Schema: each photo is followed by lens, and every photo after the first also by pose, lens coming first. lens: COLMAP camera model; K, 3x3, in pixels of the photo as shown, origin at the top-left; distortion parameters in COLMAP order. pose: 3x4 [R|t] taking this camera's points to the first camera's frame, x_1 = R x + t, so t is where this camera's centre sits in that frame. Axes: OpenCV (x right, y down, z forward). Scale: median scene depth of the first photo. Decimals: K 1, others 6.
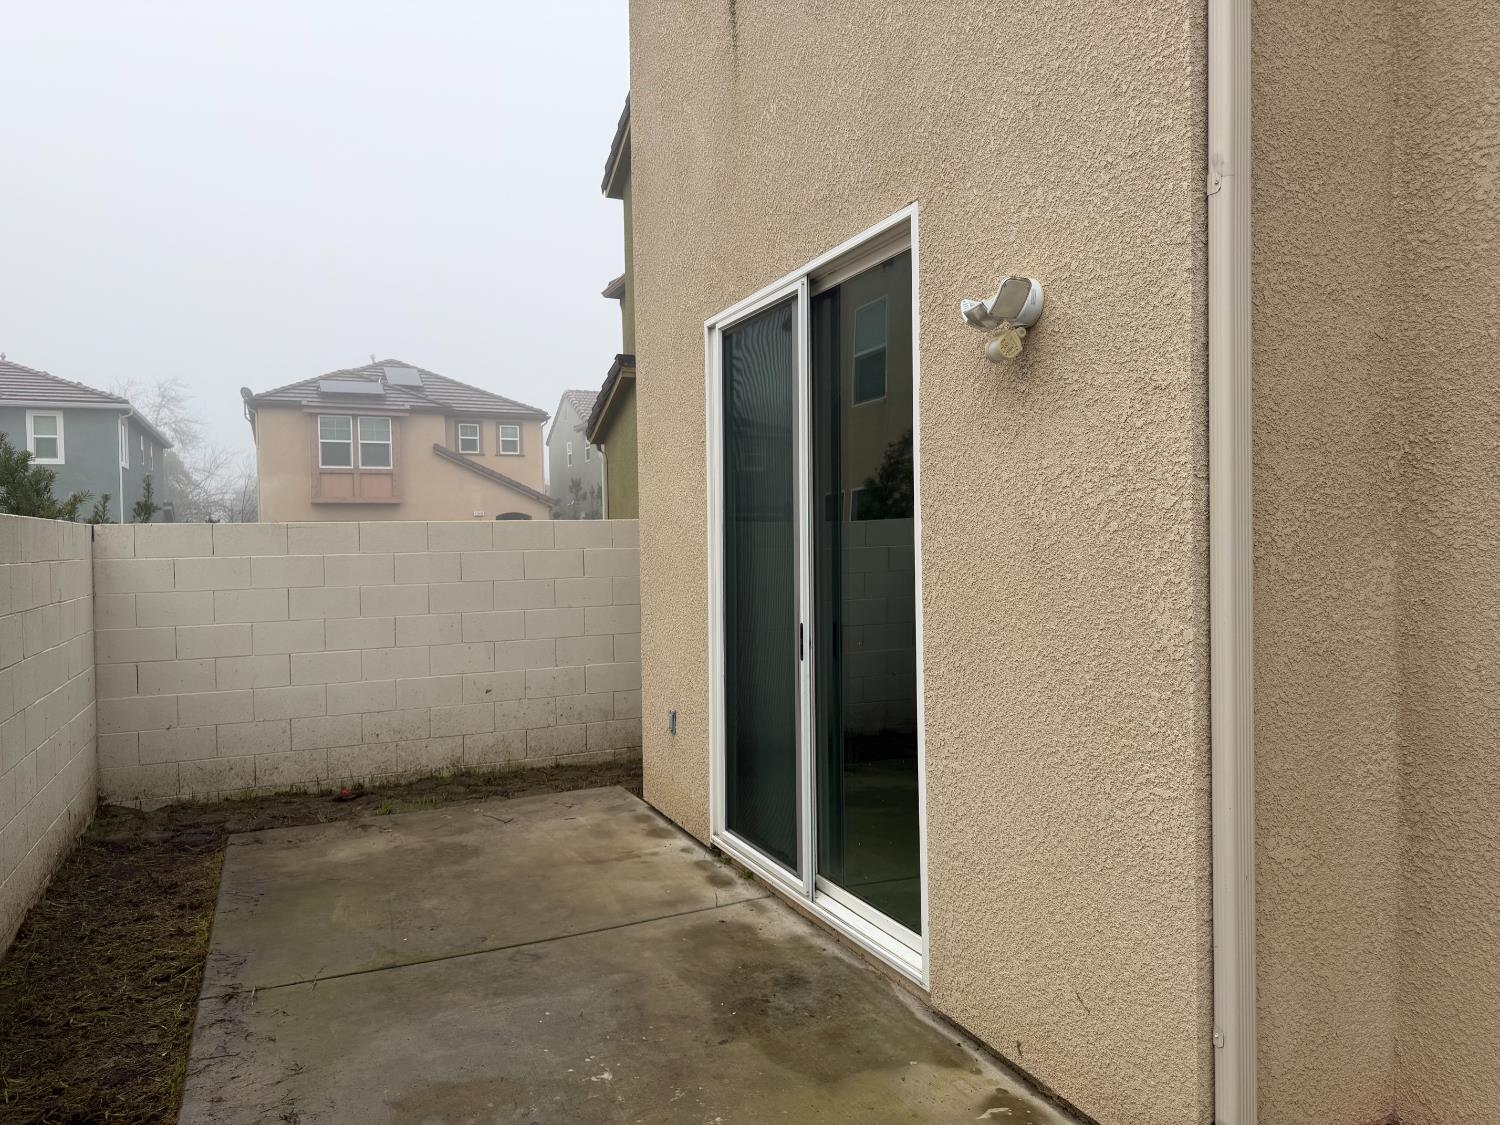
lens RADIAL K [[1051.7, 0, 745.8], [0, 1051.7, 568.5], [0, 0, 1]] dist [0.063984, -0.065377]
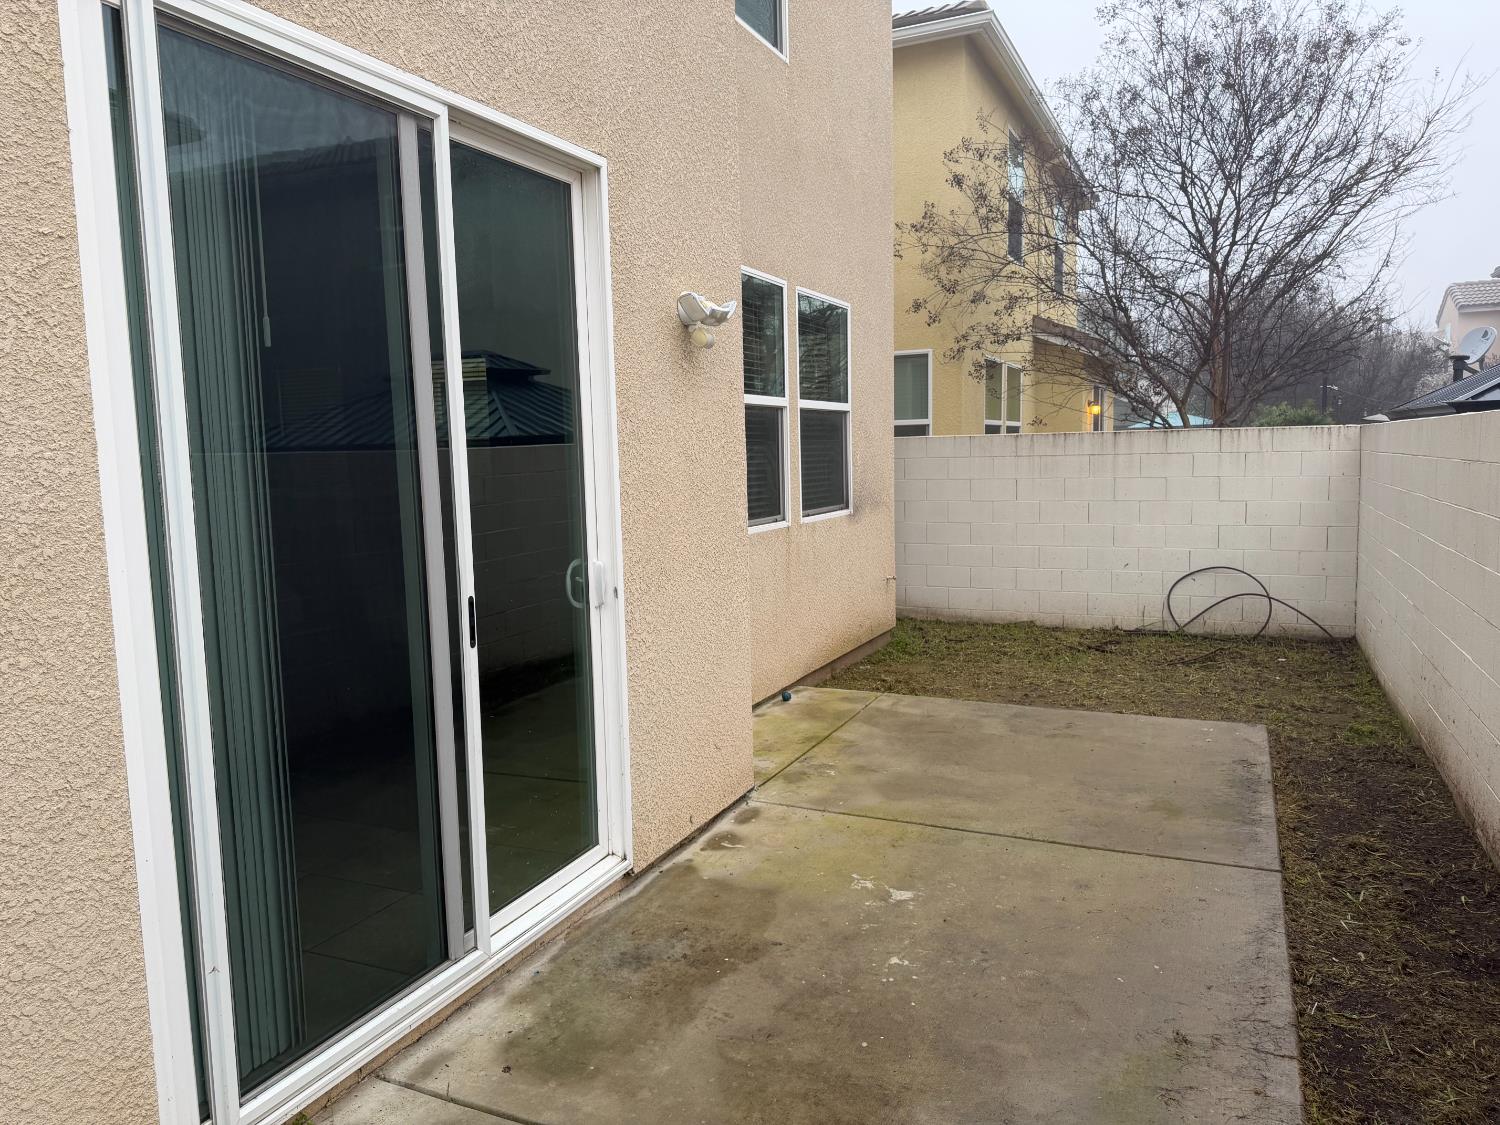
lens RADIAL K [[1051.7, 0, 745.4], [0, 1051.7, 556.4], [0, 0, 1]] dist [0.063984, -0.065377]
pose [[-0.665257, -0.044706, 0.745275, -0.718499], [0.052531, 0.992929, 0.106453, -0.048732], [-0.744764, 0.109969, -0.658204, 1.564042]]
